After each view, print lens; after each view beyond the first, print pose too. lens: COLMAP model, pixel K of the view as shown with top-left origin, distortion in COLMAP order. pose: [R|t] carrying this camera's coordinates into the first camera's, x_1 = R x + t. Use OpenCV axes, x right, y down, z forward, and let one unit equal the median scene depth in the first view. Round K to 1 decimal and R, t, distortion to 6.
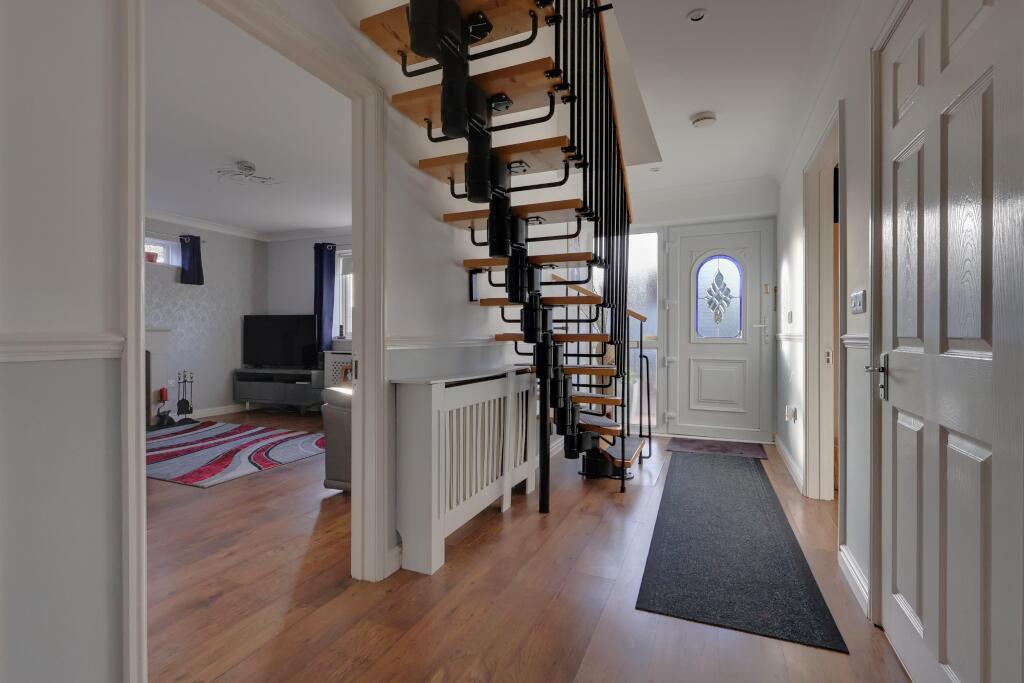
lens RADIAL K [[472.9, 0, 512.0], [0, 472.9, 341.5], [0, 0, 1]] dist [-0.001728, -0.000177]
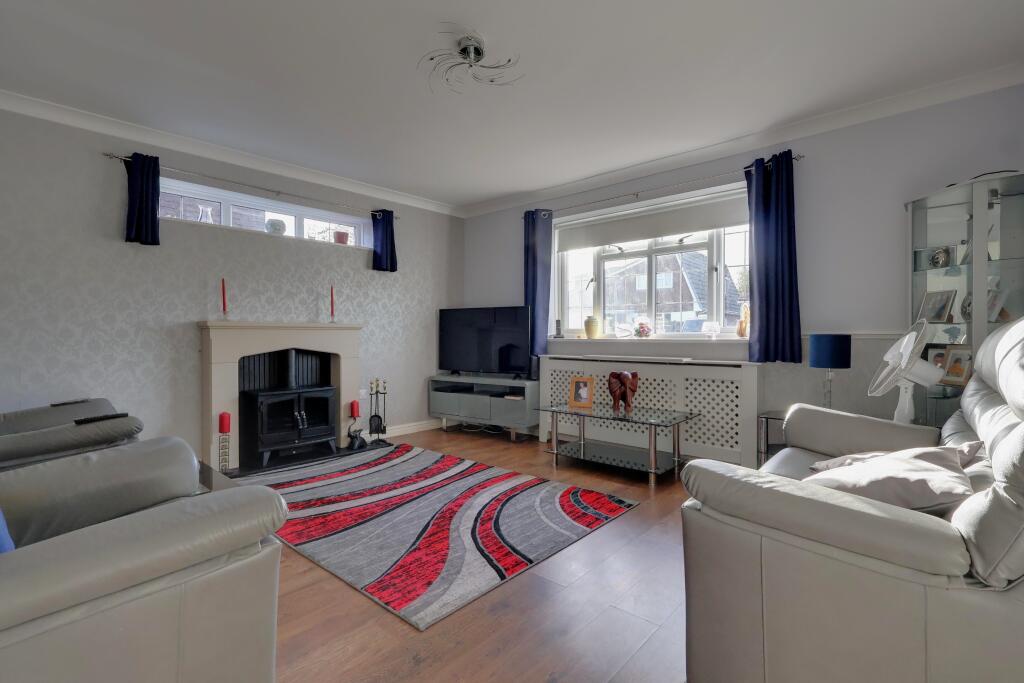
lens RADIAL K [[472.9, 0, 512.0], [0, 472.9, 341.5], [0, 0, 1]] dist [-0.001728, -0.000177]
pose [[0.949965, 0.000468, -0.312357, -0.222260], [0.000904, 0.999991, 0.004249, -0.004146], [0.312356, -0.004319, 0.949955, 0.306342]]
